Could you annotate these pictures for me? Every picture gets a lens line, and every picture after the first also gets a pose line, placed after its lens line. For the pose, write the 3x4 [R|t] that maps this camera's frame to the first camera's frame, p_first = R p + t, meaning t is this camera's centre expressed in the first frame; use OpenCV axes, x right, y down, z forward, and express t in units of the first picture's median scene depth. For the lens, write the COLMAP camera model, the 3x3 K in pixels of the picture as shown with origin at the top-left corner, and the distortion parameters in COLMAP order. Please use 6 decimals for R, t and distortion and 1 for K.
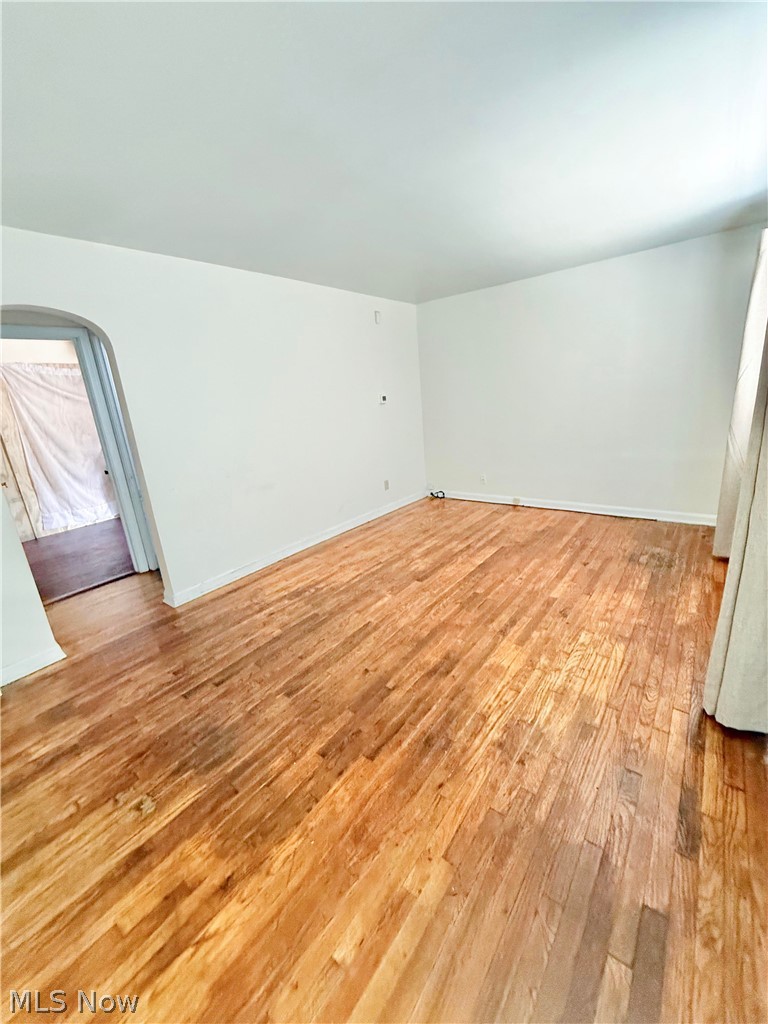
lens RADIAL K [[409.0, 0, 382.2], [0, 409.0, 510.7], [0, 0, 1]] dist [0.001312, 0.000006]
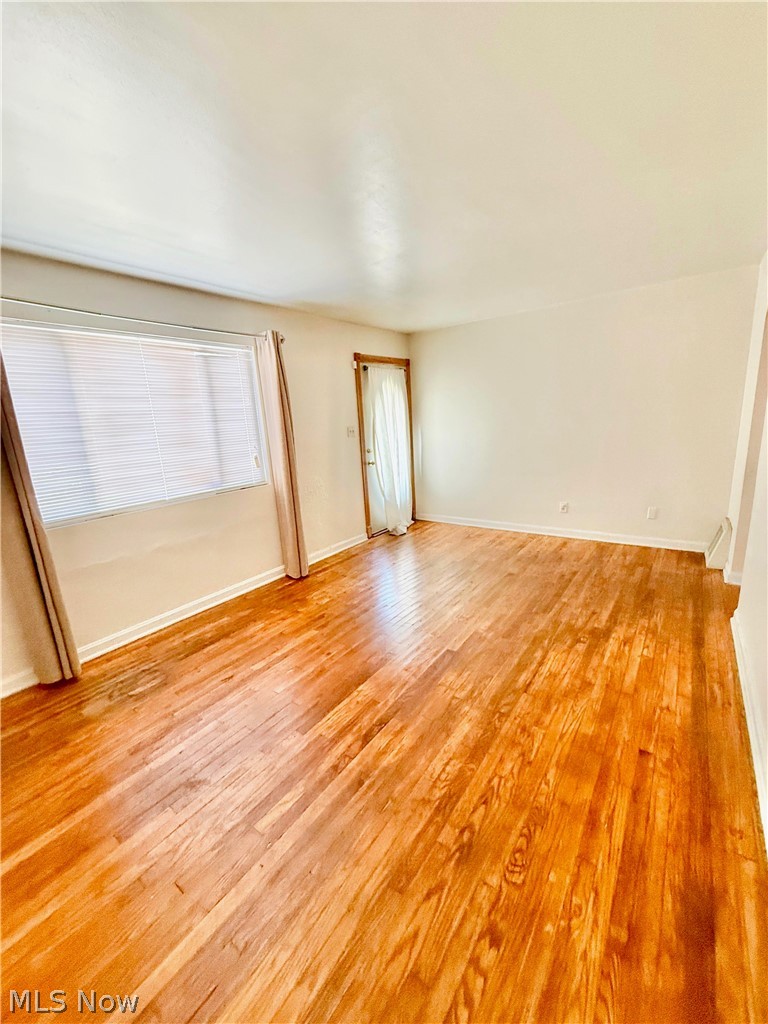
lens RADIAL K [[409.0, 0, 384.2], [0, 409.0, 511.1], [0, 0, 1]] dist [0.001312, 0.000006]
pose [[-0.989383, 0.145331, 0.000654, 0.175204], [0.127405, 0.865164, 0.485036, -0.453071], [0.069925, 0.479969, -0.874494, 1.523152]]
